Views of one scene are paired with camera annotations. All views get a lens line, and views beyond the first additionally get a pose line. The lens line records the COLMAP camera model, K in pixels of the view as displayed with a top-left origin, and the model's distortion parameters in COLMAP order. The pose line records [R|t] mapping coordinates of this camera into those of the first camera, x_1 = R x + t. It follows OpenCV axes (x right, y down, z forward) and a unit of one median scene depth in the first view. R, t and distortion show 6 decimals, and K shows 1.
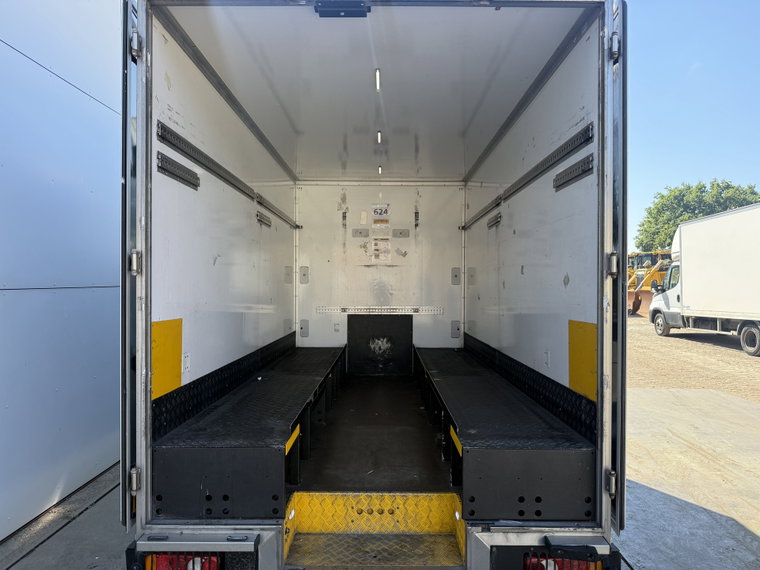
lens RADIAL K [[539.8, 0, 379.8], [0, 539.8, 287.5], [0, 0, 1]] dist [0.035194, -0.042369]
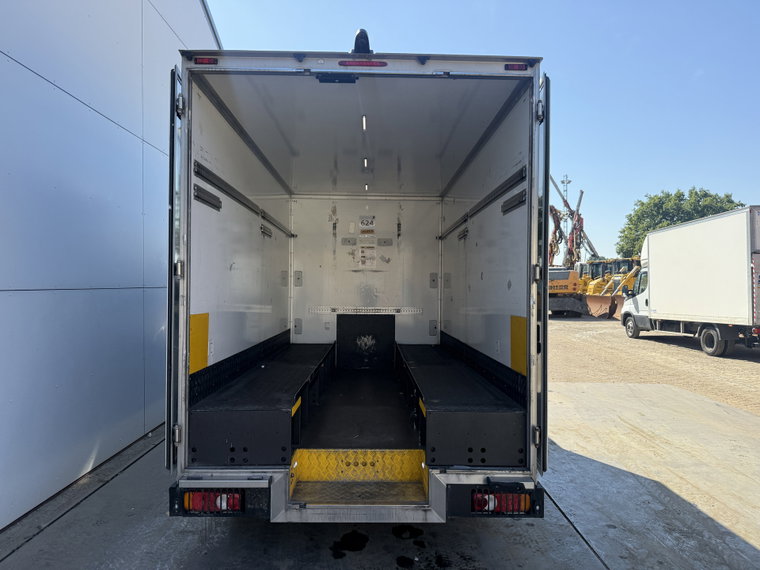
lens RADIAL K [[539.8, 0, 381.5], [0, 539.8, 286.0], [0, 0, 1]] dist [0.035194, -0.042369]
pose [[0.999631, 0.005749, 0.026545, 0.004066], [-0.005497, 0.999939, -0.009558, 0.002549], [-0.026598, 0.009409, 0.999602, -0.189224]]
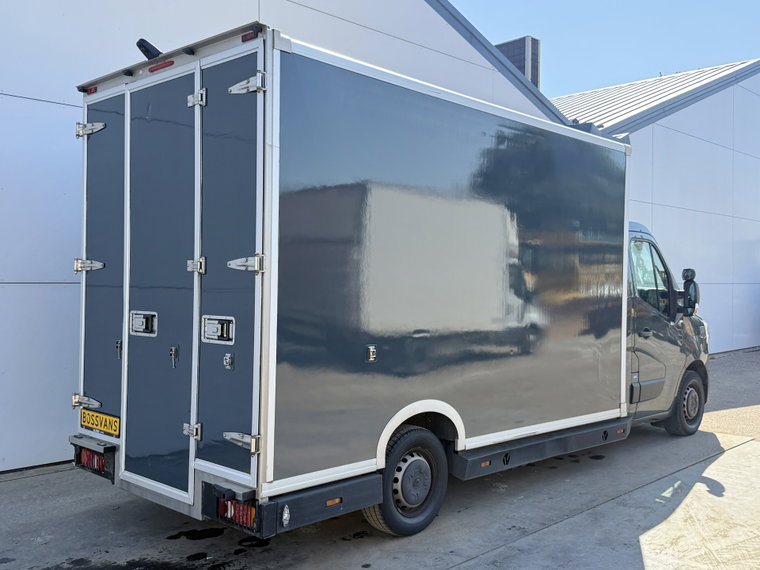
lens RADIAL K [[787.2, 0, 378.5], [0, 787.2, 284.7], [0, 0, 1]] dist [0.021686, 0.000000]
pose [[0.718694, 0.007351, -0.695288, 1.052011], [-0.014325, 0.999888, -0.004236, 0.005390], [0.695179, 0.013004, 0.718719, -0.038025]]
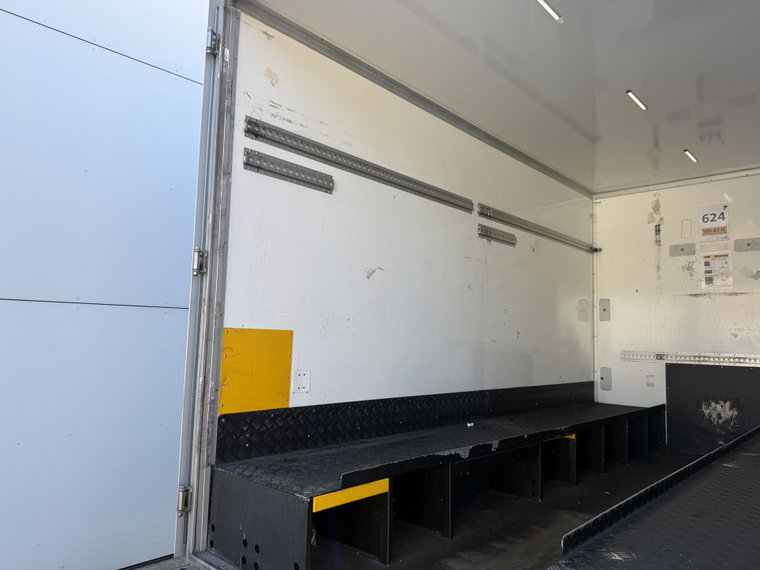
lens RADIAL K [[539.8, 0, 376.8], [0, 539.8, 286.5], [0, 0, 1]] dist [0.035194, -0.042369]
pose [[0.731891, -0.049445, -0.679626, 0.239106], [-0.026947, 0.994484, -0.101371, 0.048863], [0.680889, 0.092506, 0.726521, 0.302014]]
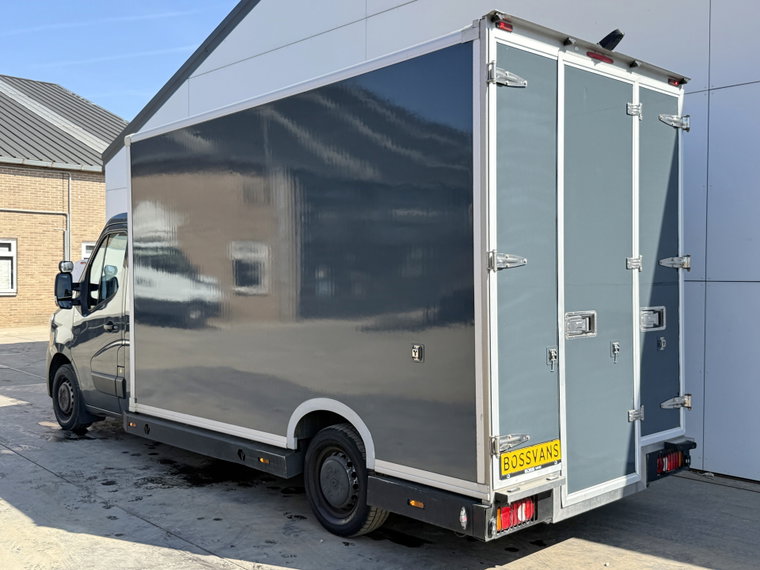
lens RADIAL K [[787.2, 0, 379.5], [0, 787.2, 283.6], [0, 0, 1]] dist [0.021686, 0.000000]
pose [[0.724217, -0.010829, 0.689487, -1.018193], [0.013692, 0.999905, 0.001323, 0.002260], [-0.689436, 0.008482, 0.724297, -0.028628]]
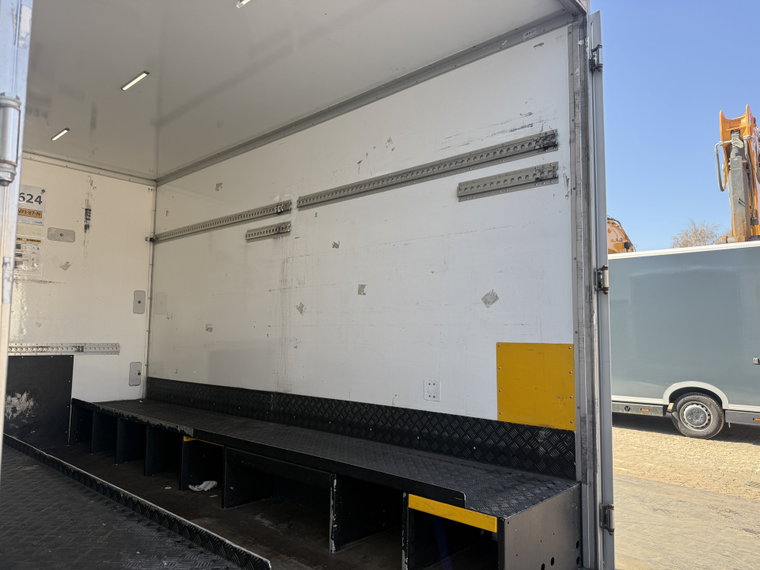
lens RADIAL K [[539.8, 0, 383.4], [0, 539.8, 285.3], [0, 0, 1]] dist [0.035194, -0.042369]
pose [[0.664186, 0.074108, 0.743885, -0.300569], [-0.008553, 0.995762, -0.091564, 0.033522], [-0.747519, 0.054453, 0.662005, 0.373403]]
